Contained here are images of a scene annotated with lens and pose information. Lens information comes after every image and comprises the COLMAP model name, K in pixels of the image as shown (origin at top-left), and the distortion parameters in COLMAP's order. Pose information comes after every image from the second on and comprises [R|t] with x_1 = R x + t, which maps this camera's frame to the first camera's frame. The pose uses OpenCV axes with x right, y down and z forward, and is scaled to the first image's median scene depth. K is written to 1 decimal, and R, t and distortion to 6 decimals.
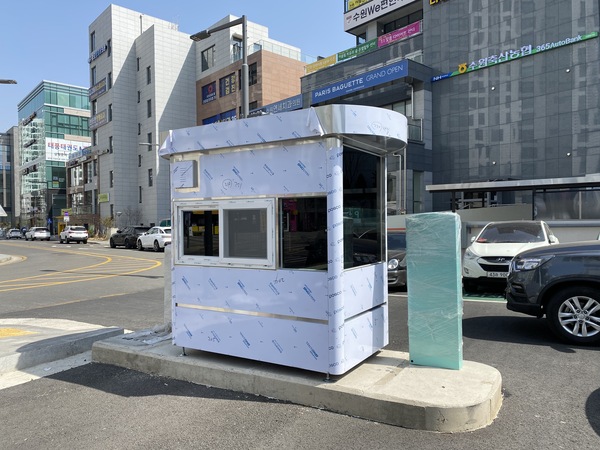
lens RADIAL K [[457.8, 0, 298.3], [0, 457.8, 230.5], [0, 0, 1]] dist [0.021249, -0.014303]
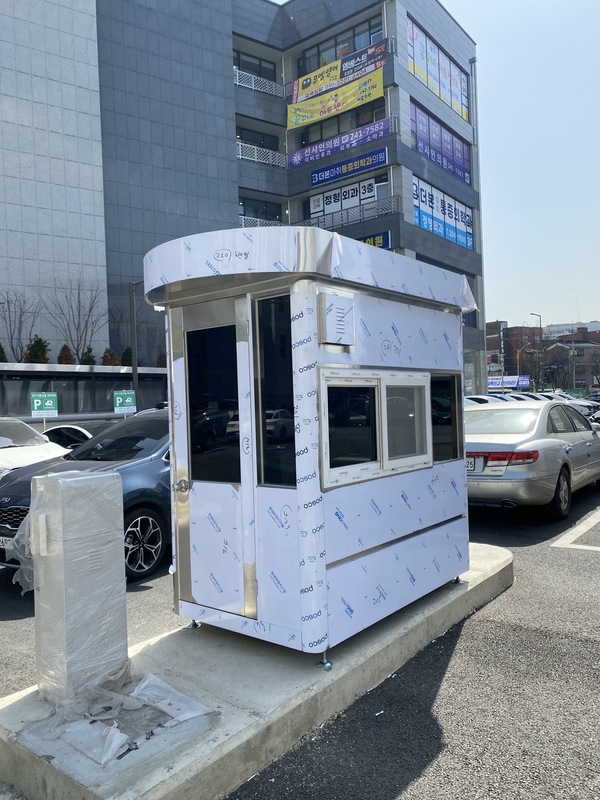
lens RADIAL K [[610.4, 0, 297.3], [0, 610.4, 406.2], [0, 0, 1]] dist [0.021249, -0.014303]
pose [[0.133148, 0.002822, 0.991092, -0.184204], [0.050043, 0.998701, -0.009567, -0.002761], [-0.989832, 0.050871, 0.132834, 0.180985]]
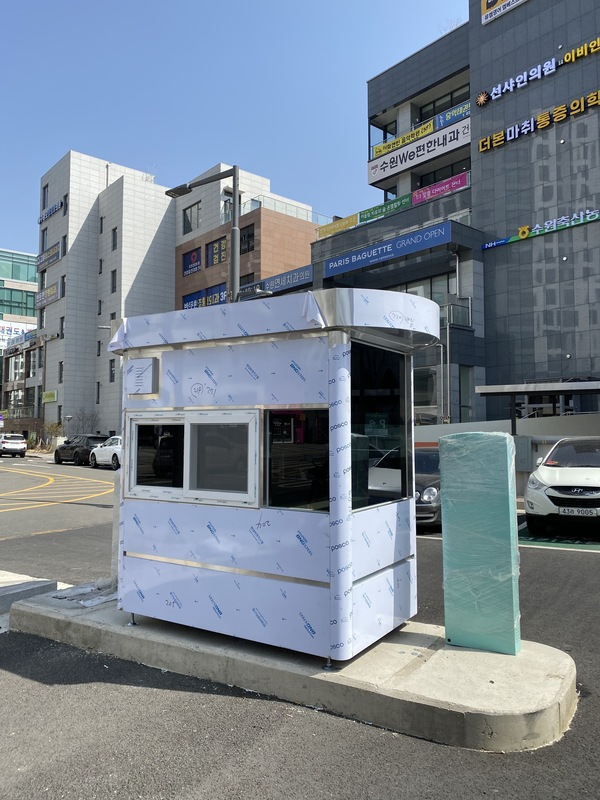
lens RADIAL K [[610.4, 0, 293.7], [0, 610.4, 395.0], [0, 0, 1]] dist [0.021249, -0.014303]
pose [[0.999678, 0.010079, -0.023306, 0.004427], [-0.011831, 0.997014, -0.076305, -0.003491], [0.022467, 0.076557, 0.996812, 0.003146]]
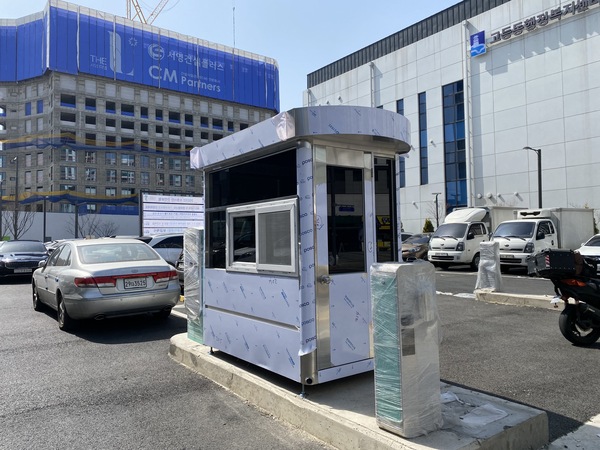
lens RADIAL K [[457.8, 0, 296.4], [0, 457.8, 221.9], [0, 0, 1]] dist [0.021249, -0.014303]
pose [[-0.922176, 0.040729, 0.384619, -0.085532], [0.031362, 0.999040, -0.030597, -0.000314], [-0.385496, -0.016153, -0.922568, 0.375532]]
